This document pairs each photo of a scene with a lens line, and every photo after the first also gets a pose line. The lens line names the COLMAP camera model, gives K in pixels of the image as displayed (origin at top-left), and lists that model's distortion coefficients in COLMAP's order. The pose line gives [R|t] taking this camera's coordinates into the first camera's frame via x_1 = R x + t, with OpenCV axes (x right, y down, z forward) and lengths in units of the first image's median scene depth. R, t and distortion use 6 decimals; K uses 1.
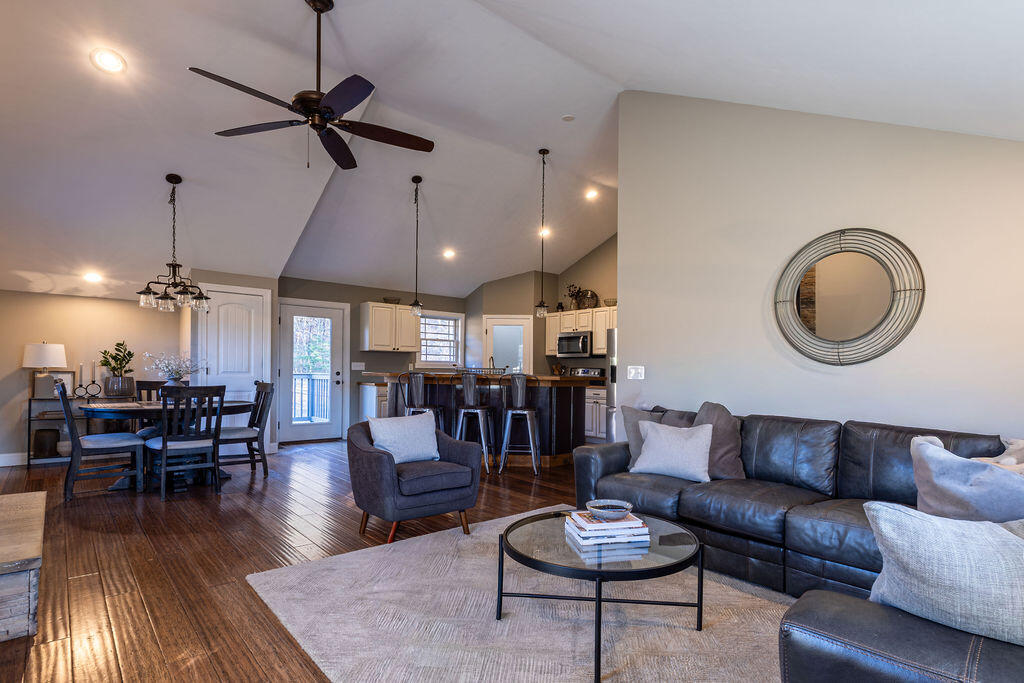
lens RADIAL K [[498.9, 0, 529.1], [0, 498.9, 369.2], [0, 0, 1]] dist [0.010845, 0.000706]
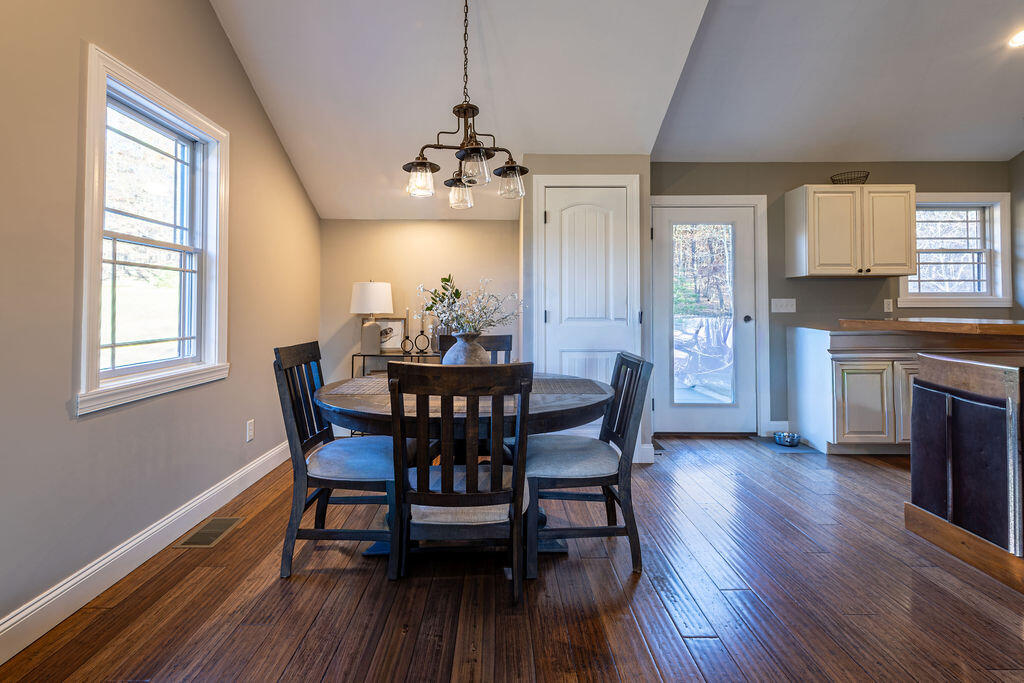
lens RADIAL K [[498.9, 0, 511.8], [0, 498.9, 304.3], [0, 0, 1]] dist [0.010845, 0.000706]
pose [[0.750499, -0.017764, -0.660633, -0.217316], [0.011248, 0.999837, -0.014107, -0.003018], [0.660776, 0.003156, 0.750577, 0.412275]]
